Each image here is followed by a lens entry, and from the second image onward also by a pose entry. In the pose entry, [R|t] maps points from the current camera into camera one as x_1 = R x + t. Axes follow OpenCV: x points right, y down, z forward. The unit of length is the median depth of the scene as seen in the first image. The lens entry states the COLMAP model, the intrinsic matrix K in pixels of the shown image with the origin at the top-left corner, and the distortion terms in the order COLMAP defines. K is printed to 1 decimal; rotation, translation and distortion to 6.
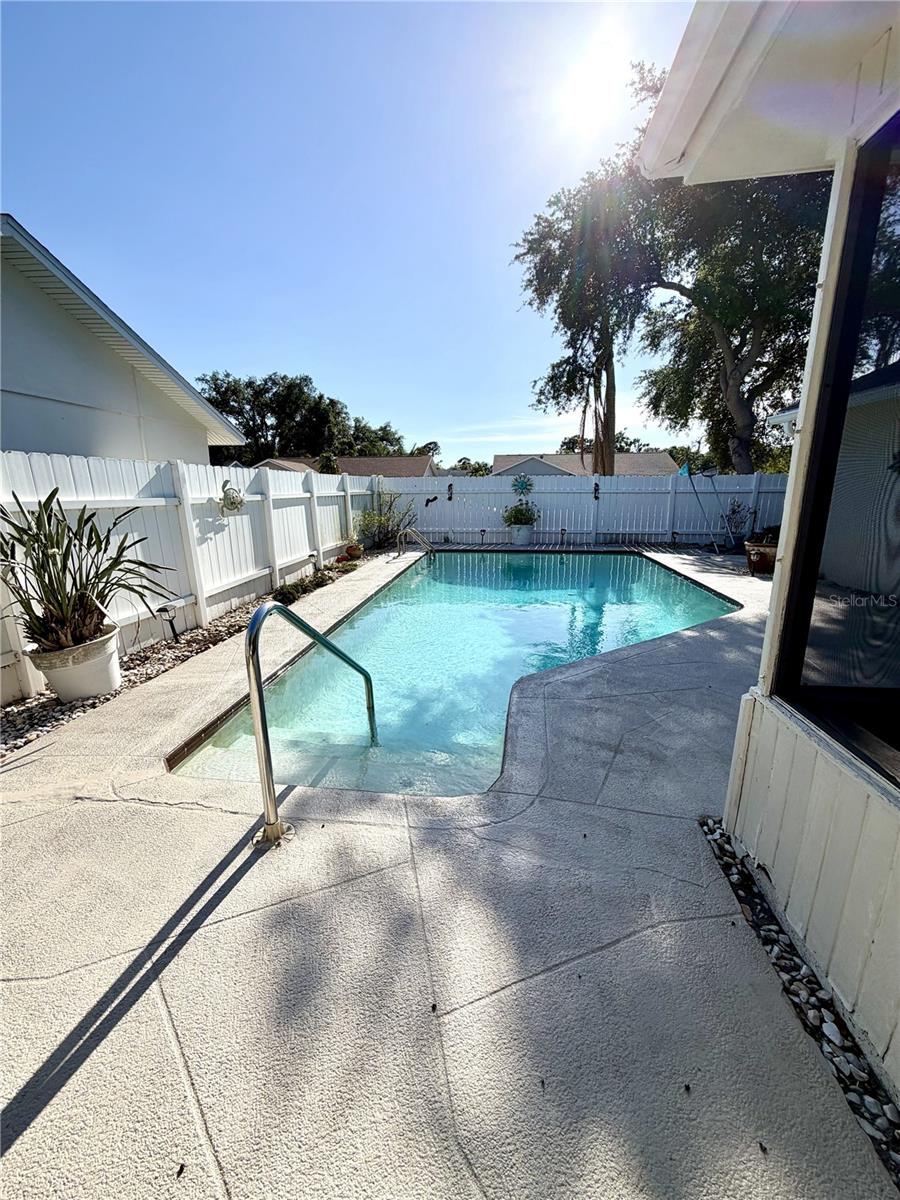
lens RADIAL K [[478.4, 0, 450.0], [0, 478.4, 600.0], [0, 0, 1]] dist [0.002503, 0.000103]
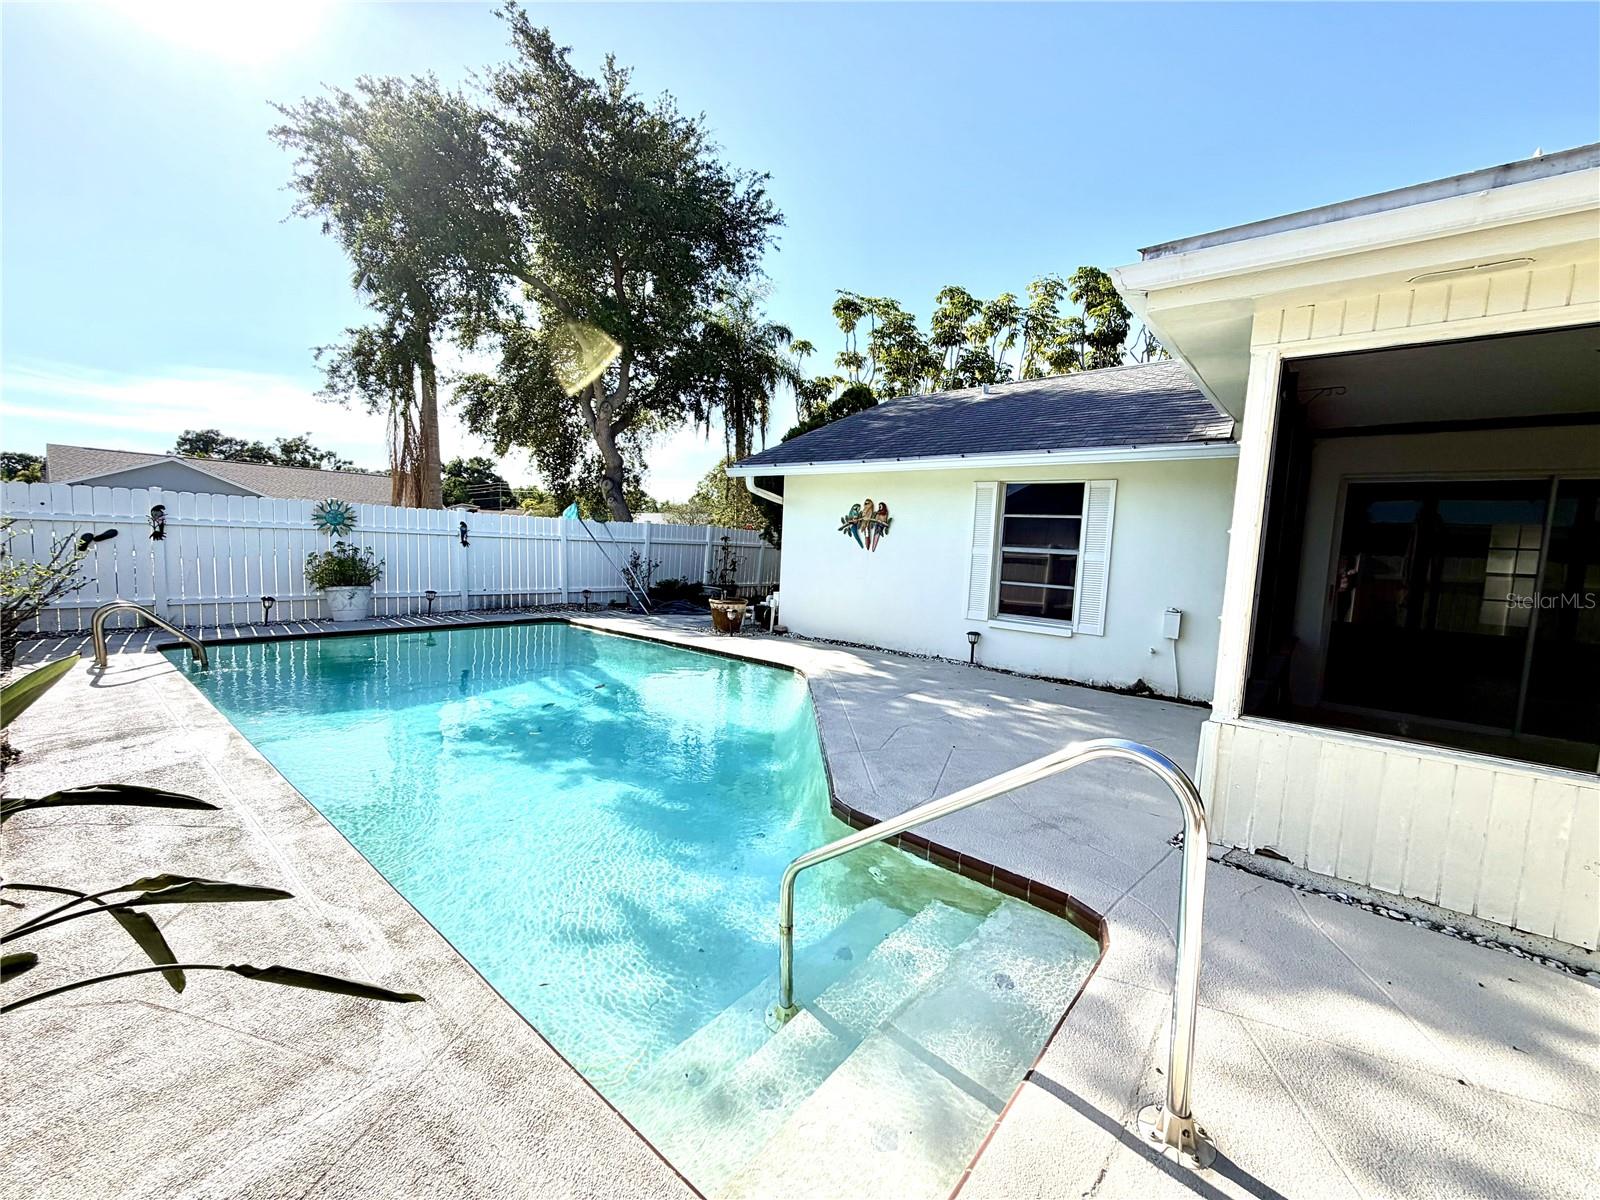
lens RADIAL K [[637.8, 0, 794.6], [0, 637.8, 599.5], [0, 0, 1]] dist [0.002503, 0.000103]
pose [[0.530194, -0.044543, 0.846705, -0.214543], [0.145917, 0.988513, -0.039368, -0.033710], [-0.835226, 0.144421, 0.530603, 0.153537]]
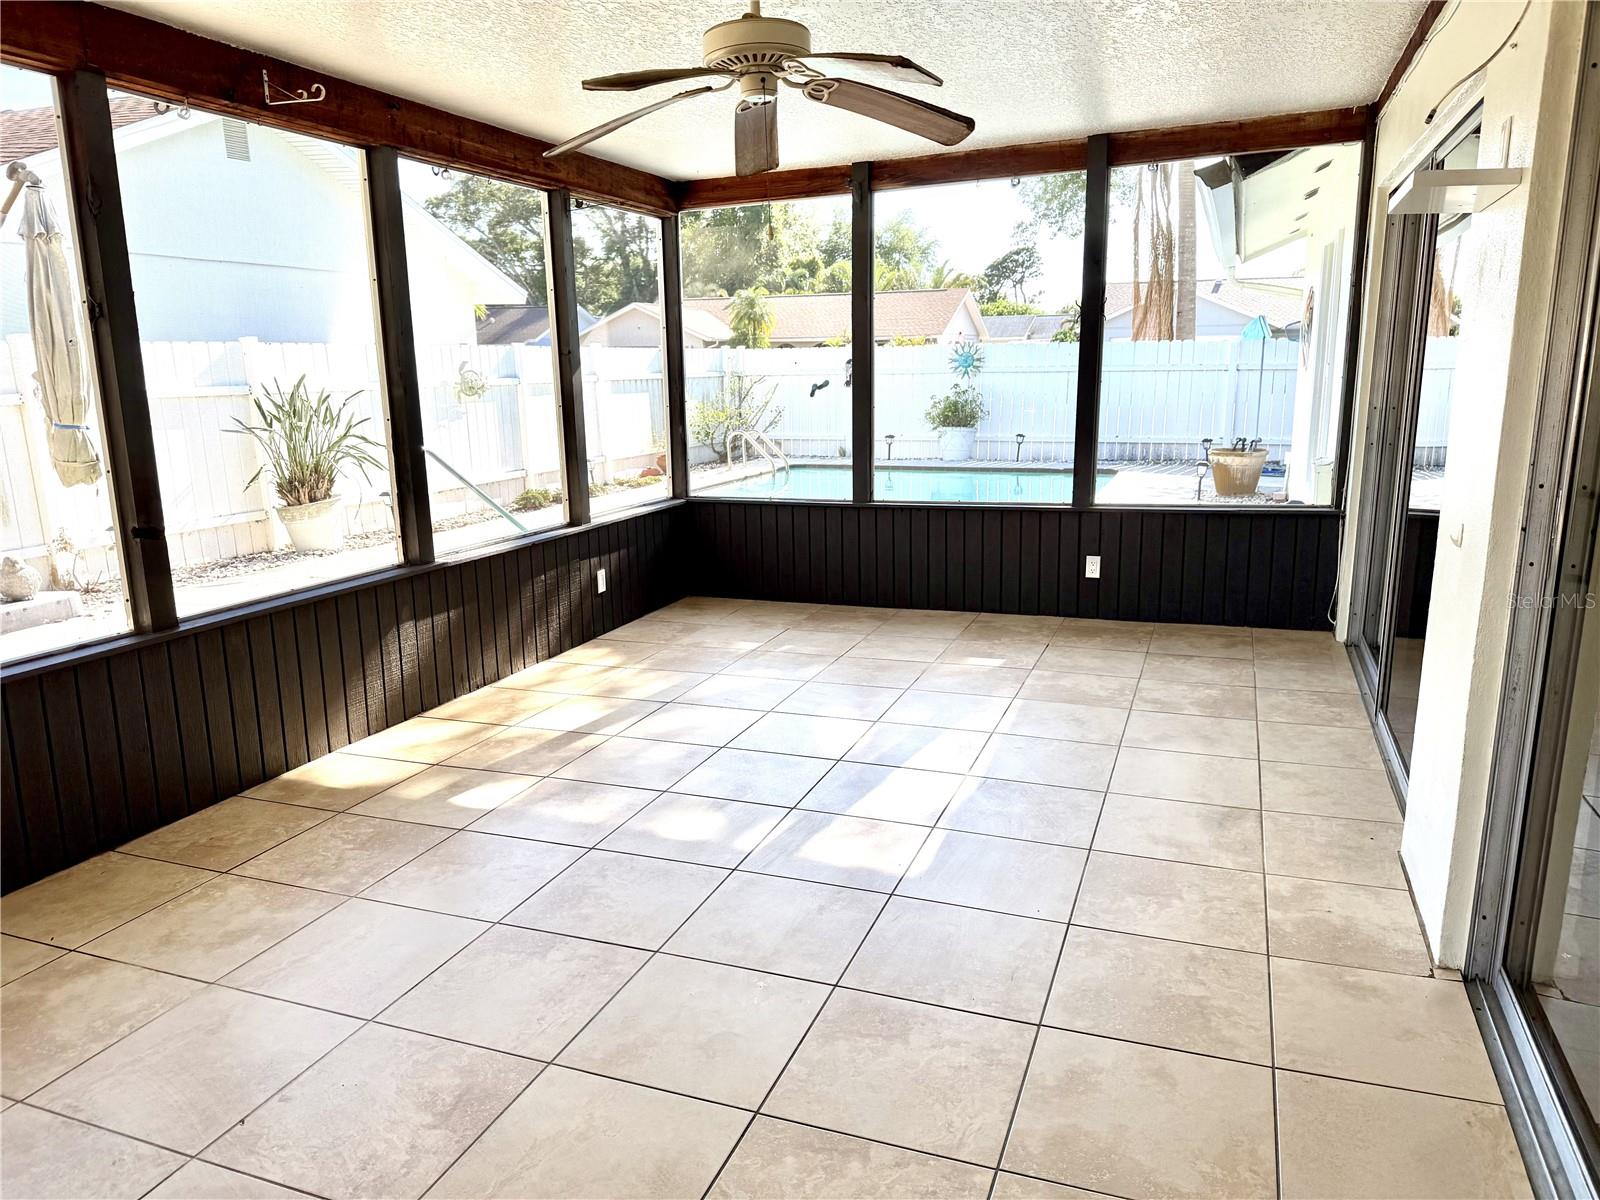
lens RADIAL K [[1121.6, 0, 794.0], [0, 1121.6, 599.3], [0, 0, 1]] dist [0.079853, -0.094818]
pose [[0.969297, 0.047568, -0.241246, 0.301917], [-0.051487, 0.998624, -0.009963, 0.082650], [0.240440, 0.022078, 0.970413, -0.404869]]
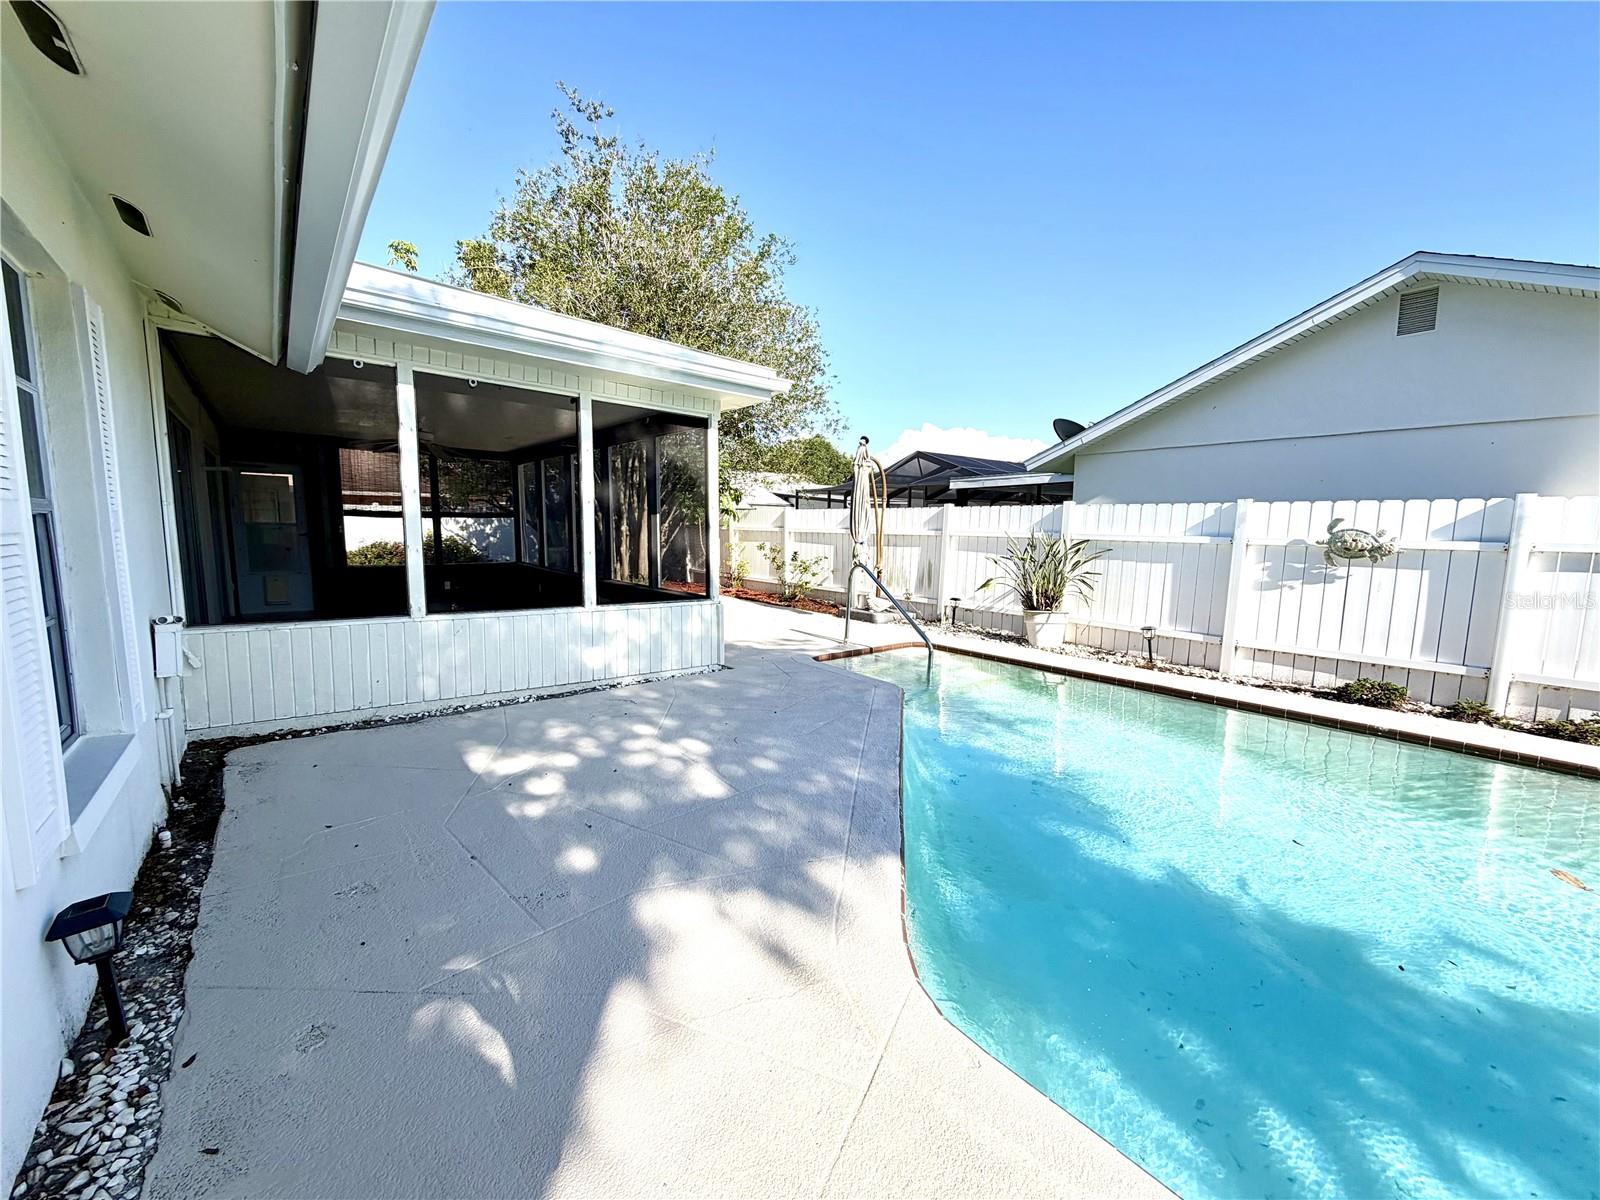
lens RADIAL K [[637.8, 0, 794.6], [0, 637.8, 599.5], [0, 0, 1]] dist [0.002503, 0.000103]
pose [[-0.695223, 0.081538, -0.714155, 0.432399], [-0.170935, 0.946288, 0.274445, -0.127822], [0.698174, 0.312875, -0.643943, 0.537122]]
